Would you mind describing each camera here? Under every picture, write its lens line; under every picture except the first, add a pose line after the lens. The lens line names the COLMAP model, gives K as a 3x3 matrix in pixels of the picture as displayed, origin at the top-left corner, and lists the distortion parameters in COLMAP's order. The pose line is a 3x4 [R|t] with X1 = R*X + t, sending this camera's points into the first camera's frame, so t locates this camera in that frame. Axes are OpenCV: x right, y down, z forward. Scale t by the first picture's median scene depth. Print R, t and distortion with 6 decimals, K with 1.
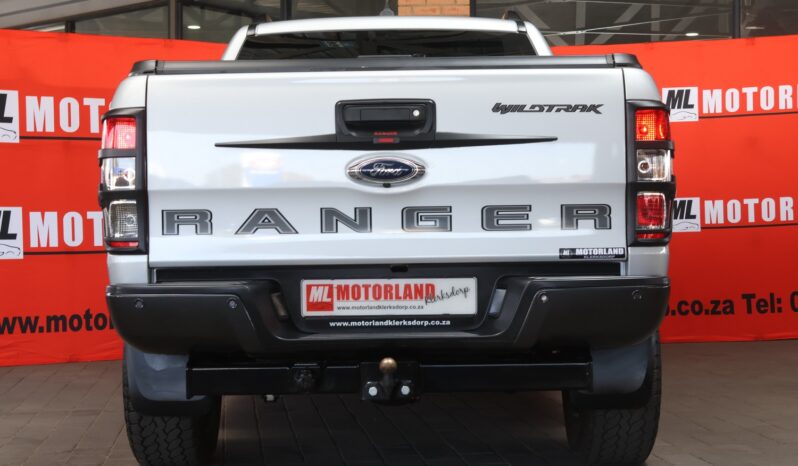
lens RADIAL K [[1213.6, 0, 394.5], [0, 1213.6, 231.5], [0, 0, 1]] dist [-0.058570, 0.000000]
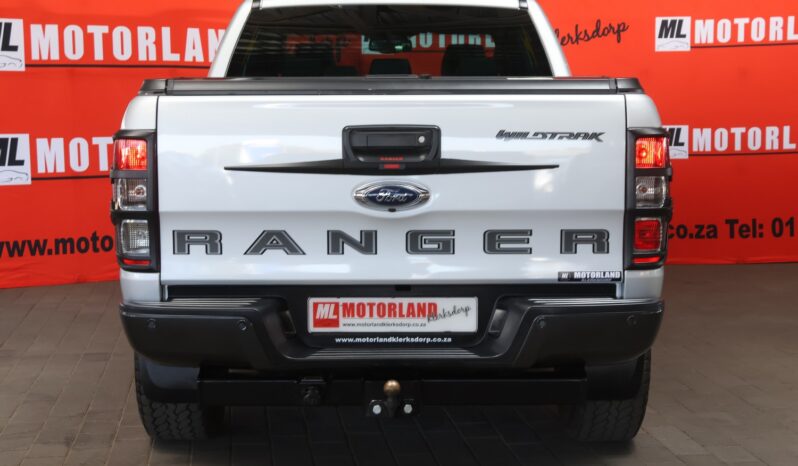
lens RADIAL K [[1172.5, 0, 396.8], [0, 1172.5, 230.4], [0, 0, 1]] dist [-0.054340, 0.000000]
pose [[0.999893, 0.011428, 0.009117, -0.011016], [-0.012344, 0.994107, 0.107695, -0.125131], [-0.007832, -0.107796, 0.994142, 0.011309]]
